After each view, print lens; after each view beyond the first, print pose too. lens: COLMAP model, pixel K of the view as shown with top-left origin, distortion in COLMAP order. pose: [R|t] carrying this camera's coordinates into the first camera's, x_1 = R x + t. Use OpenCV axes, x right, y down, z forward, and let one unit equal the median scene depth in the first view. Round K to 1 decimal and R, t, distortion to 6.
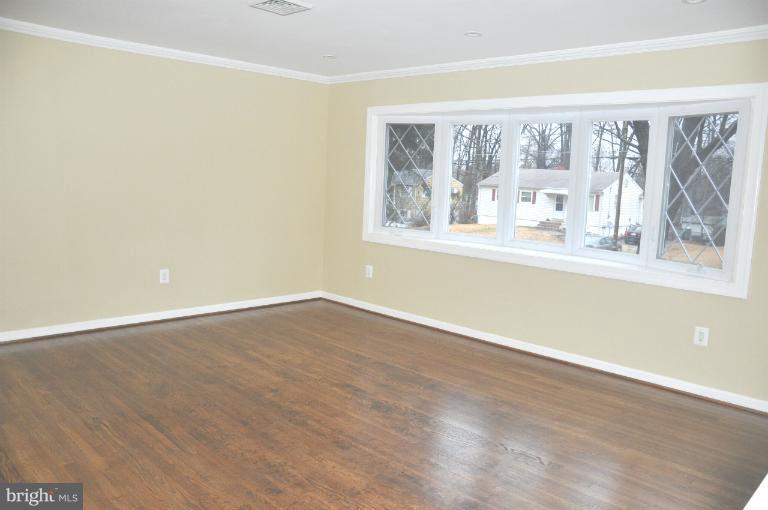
lens RADIAL K [[603.3, 0, 384.0], [0, 603.3, 255.0], [0, 0, 1]] dist [-0.160496, 0.129743]
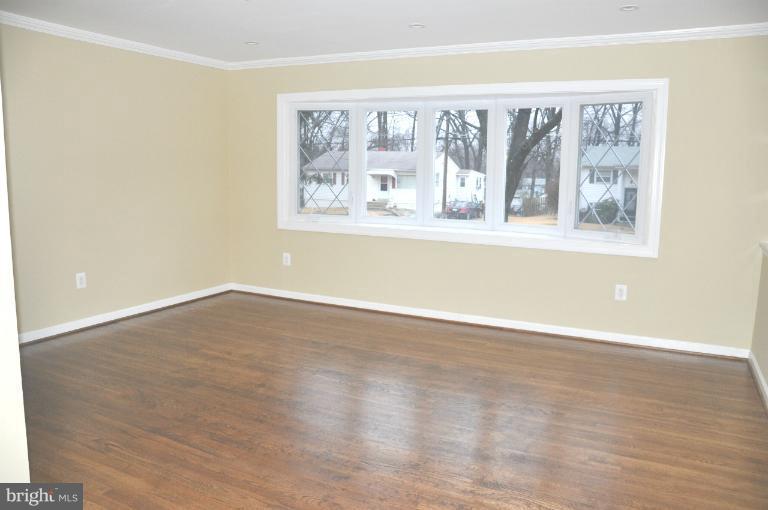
lens RADIAL K [[600.1, 0, 384.0], [0, 600.1, 255.0], [0, 0, 1]] dist [-0.159445, 0.123824]
pose [[0.952329, -0.070592, 0.296793, -0.220182], [0.062542, 0.997373, 0.036542, -0.008080], [-0.298593, -0.016238, 0.954243, 0.009341]]
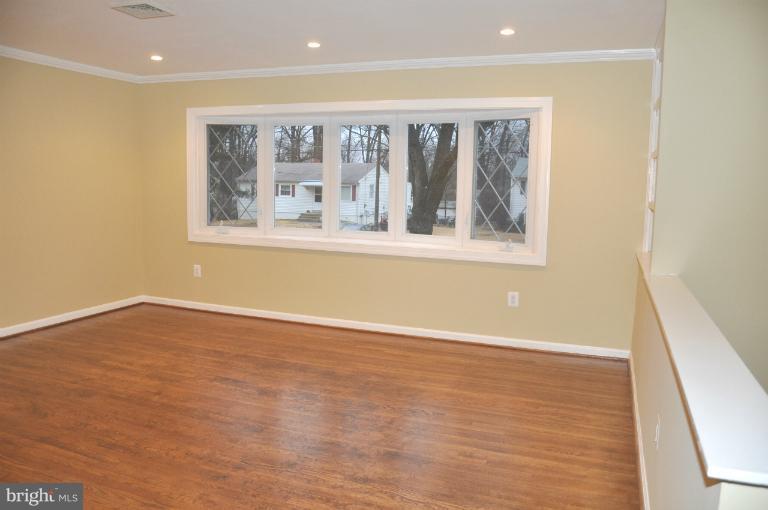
lens RADIAL K [[603.3, 0, 384.0], [0, 603.3, 255.0], [0, 0, 1]] dist [-0.160496, 0.129743]
pose [[0.916655, -0.072332, 0.393080, -0.170249], [0.068372, 0.997369, 0.024086, -0.003033], [-0.393788, 0.004797, 0.919189, -0.053852]]
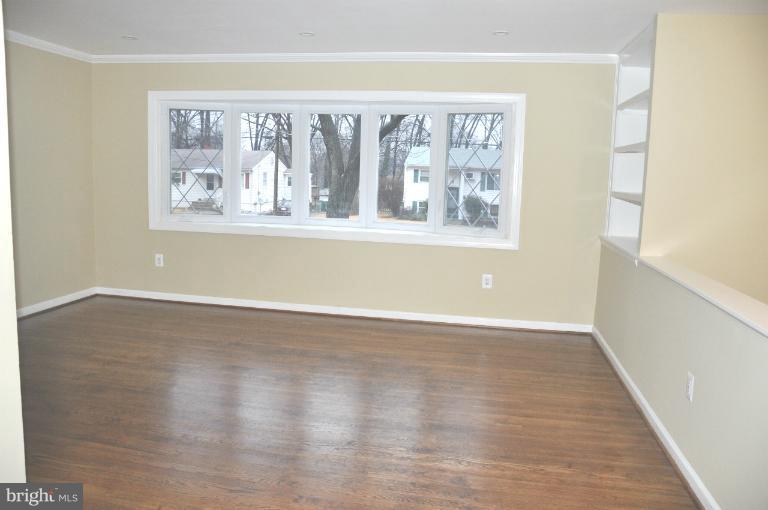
lens RADIAL K [[603.3, 0, 384.0], [0, 603.3, 255.0], [0, 0, 1]] dist [-0.160496, 0.129743]
pose [[0.823162, -0.092603, 0.560205, -0.348869], [0.072686, 0.995680, 0.057784, -0.013936], [-0.563136, -0.006847, 0.826336, 0.000919]]
